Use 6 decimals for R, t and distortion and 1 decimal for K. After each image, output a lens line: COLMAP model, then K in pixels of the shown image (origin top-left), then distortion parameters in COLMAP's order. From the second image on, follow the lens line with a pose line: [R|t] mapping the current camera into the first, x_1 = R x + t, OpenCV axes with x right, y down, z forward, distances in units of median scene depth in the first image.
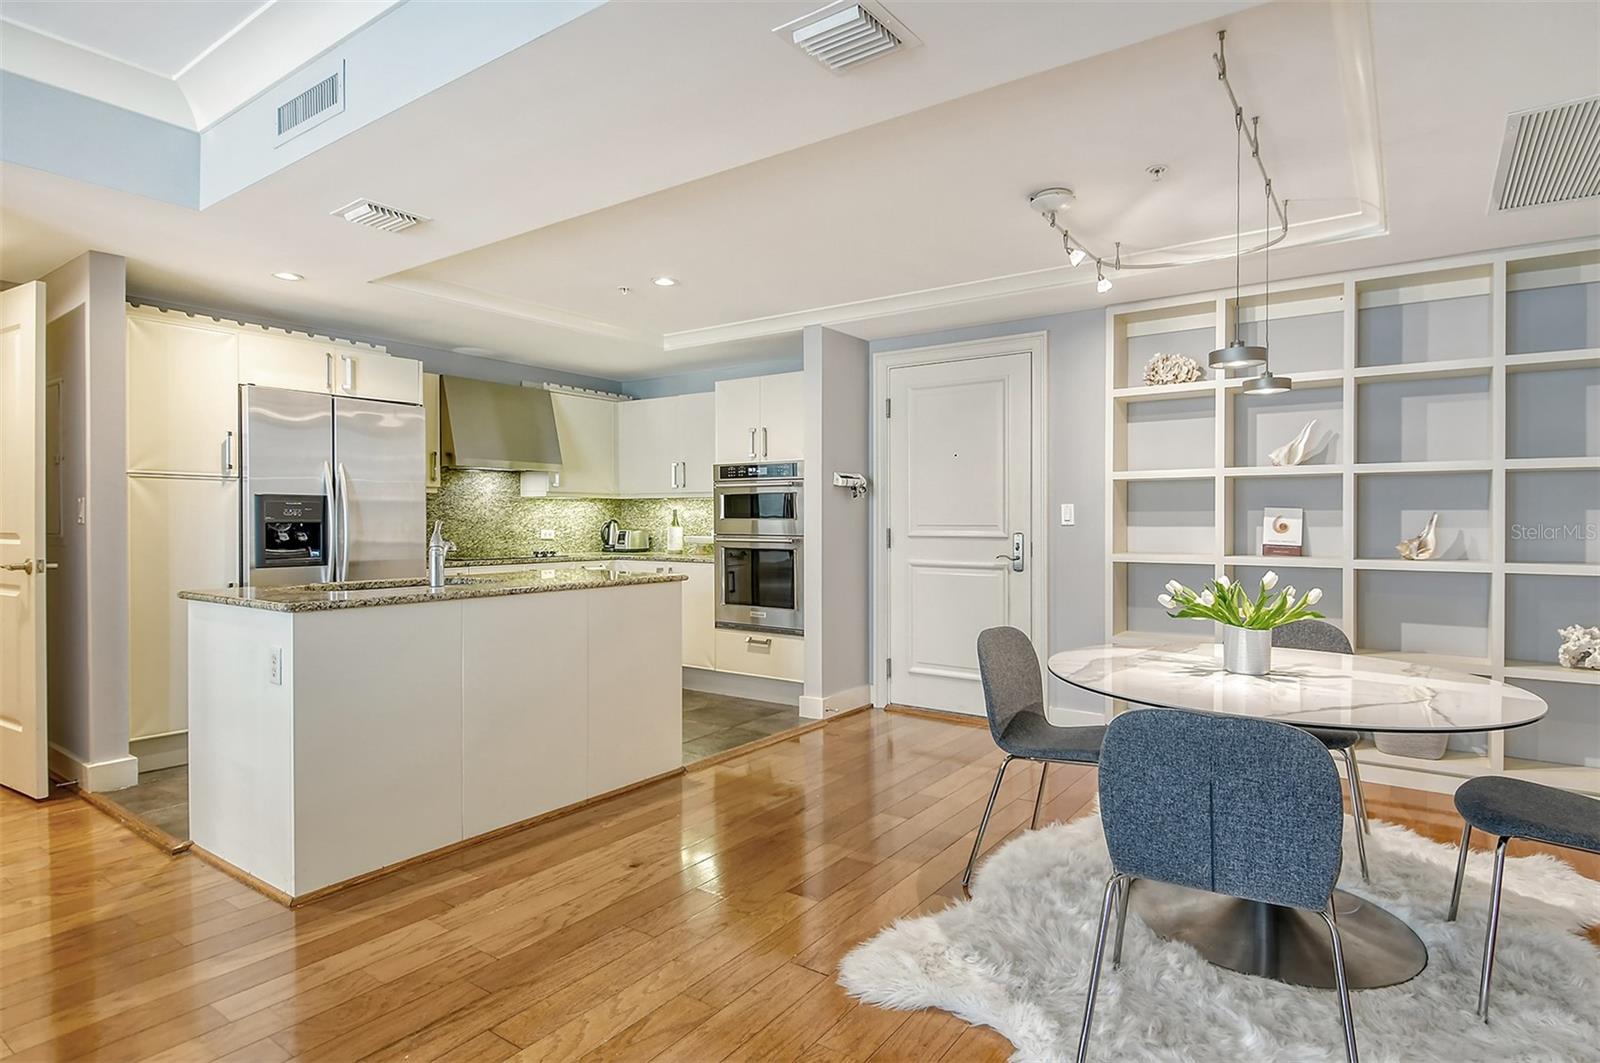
lens RADIAL K [[848.4, 0, 806.8], [0, 848.4, 509.1], [0, 0, 1]] dist [0.035805, -0.029232]
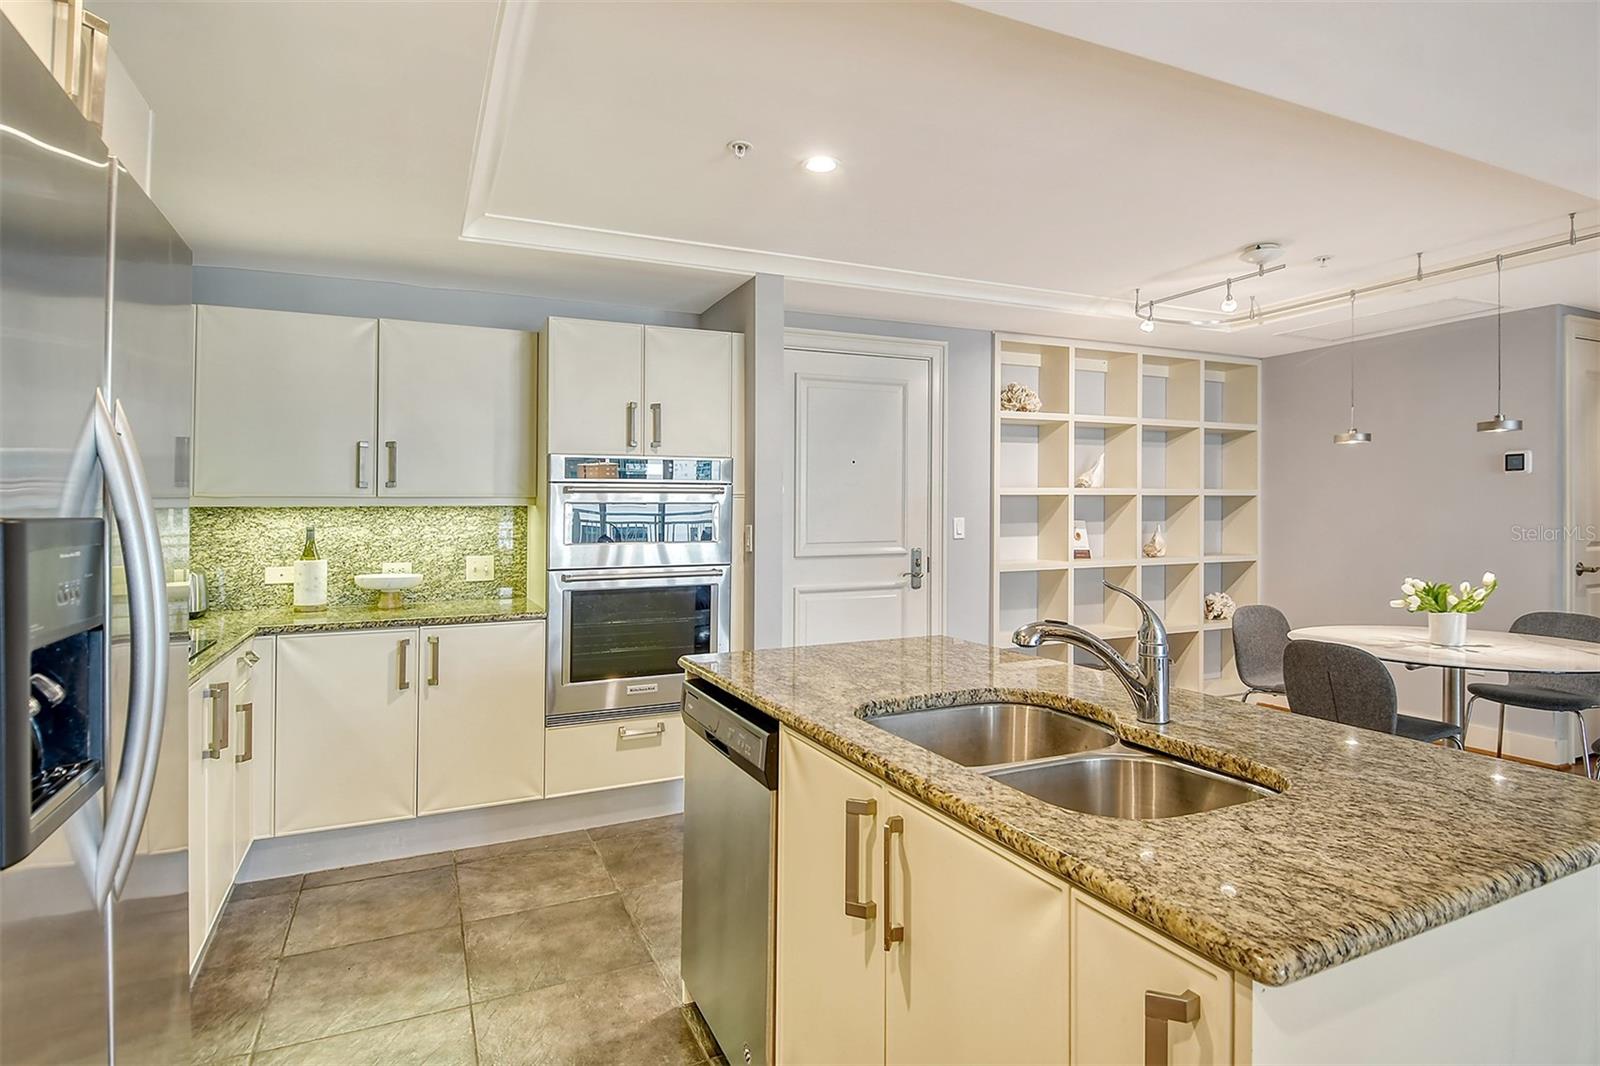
lens RADIAL K [[848.4, 0, 806.8], [0, 848.4, 510.6], [0, 0, 1]] dist [0.035805, -0.029232]
pose [[0.492166, -0.001760, 0.870499, -0.601032], [-0.001162, 0.999996, 0.002679, -0.015254], [-0.870500, -0.002330, 0.492162, 0.607232]]
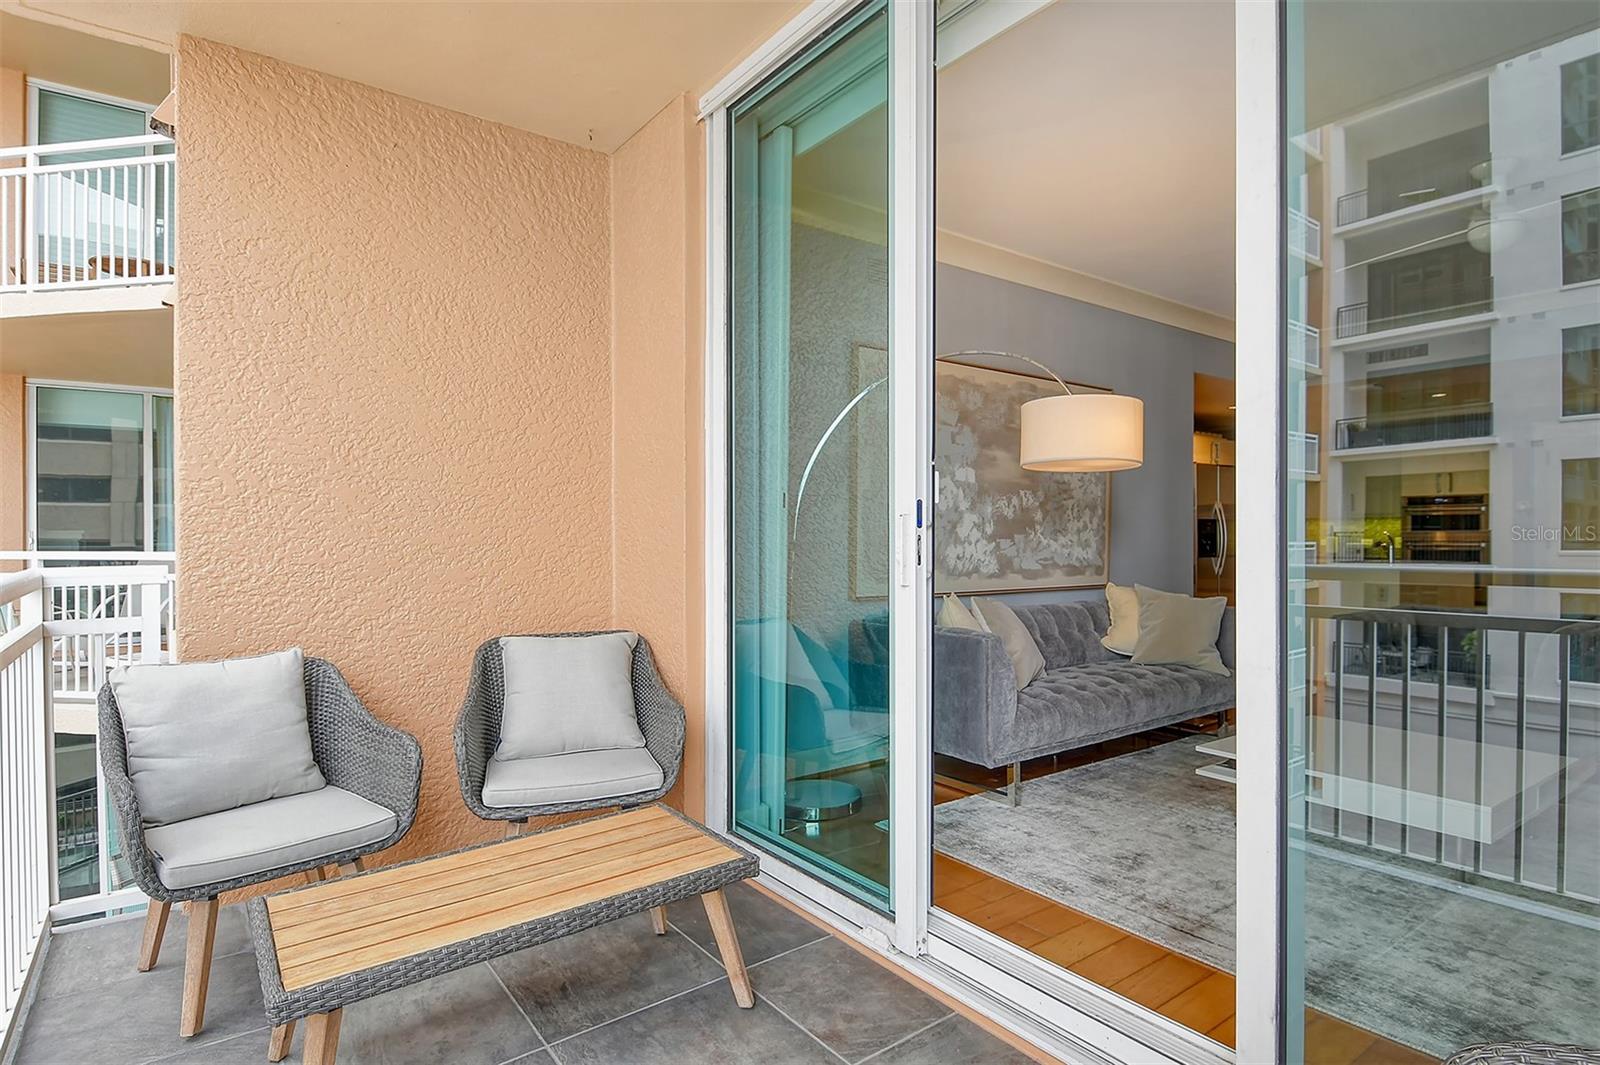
lens RADIAL K [[841.9, 0, 800.0], [0, 841.9, 532.5], [0, 0, 1]] dist [0.016598, -0.028305]
pose [[0.953443, -0.006673, -0.301500, -0.772458], [0.008944, 0.999941, 0.006152, -0.006120], [0.301441, -0.008562, 0.953446, -0.901783]]
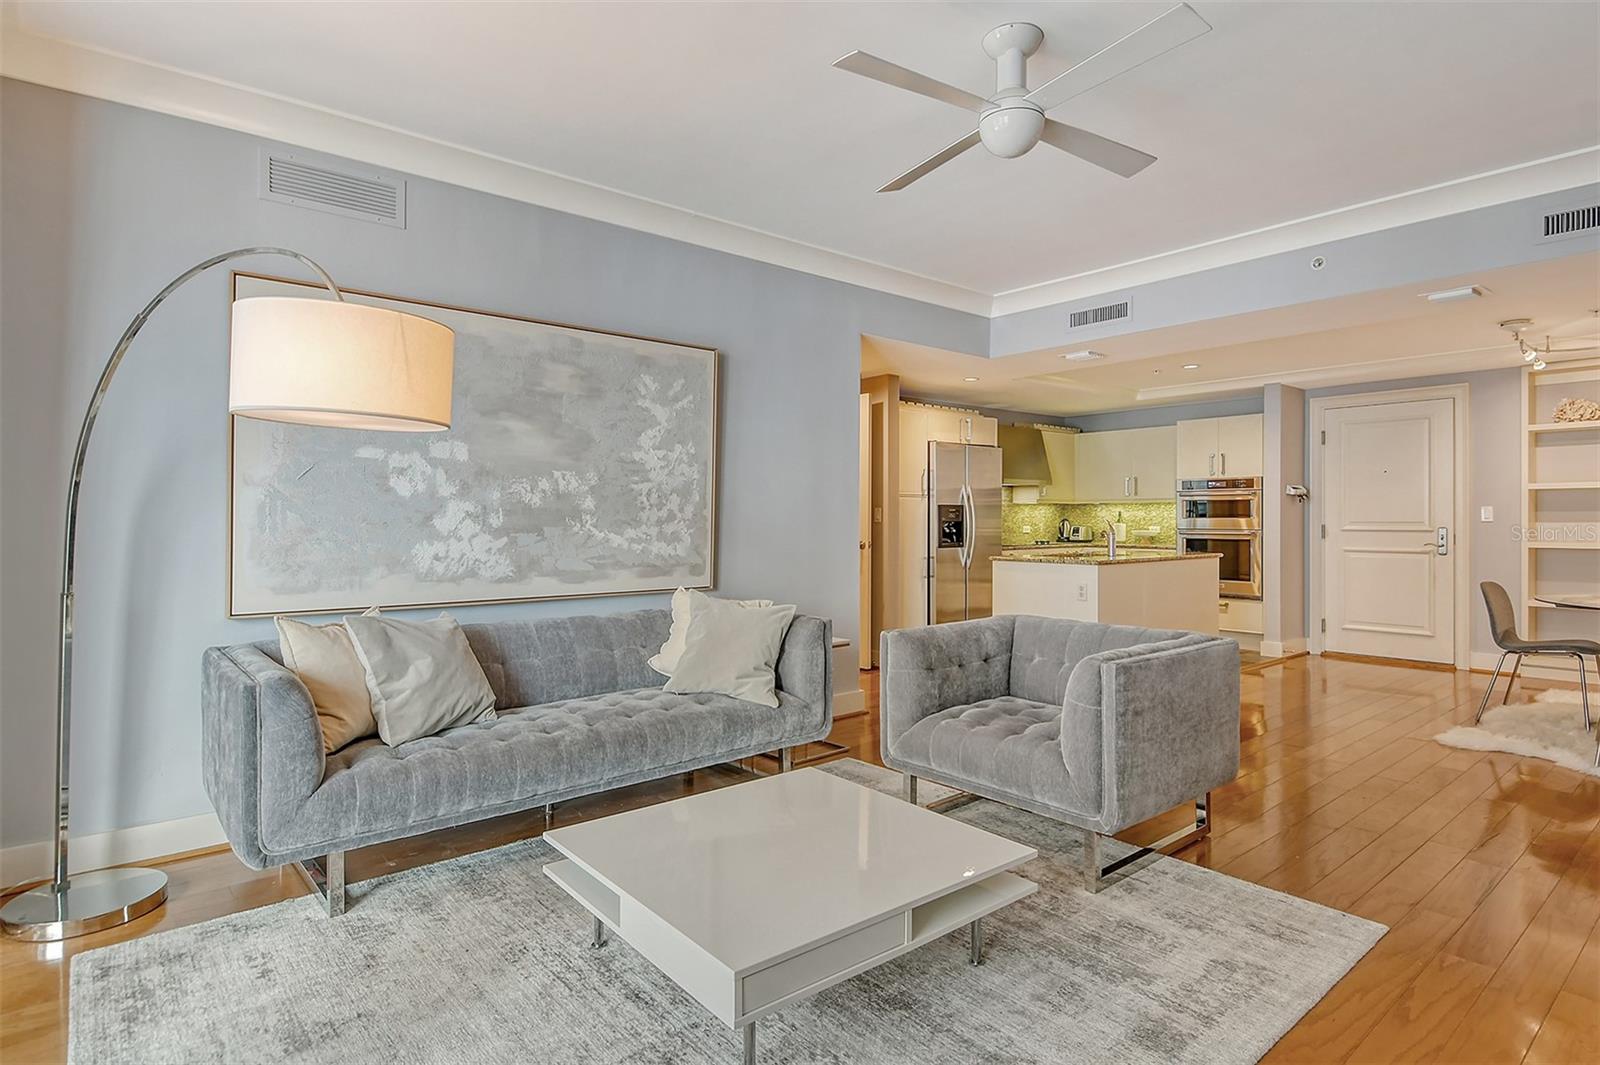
lens RADIAL K [[848.4, 0, 806.8], [0, 848.4, 510.1], [0, 0, 1]] dist [0.035805, -0.029232]
pose [[0.969774, -0.006152, -0.243926, -0.396157], [0.007205, 0.999968, 0.003423, -0.012130], [0.243897, -0.005077, 0.969788, -0.583485]]
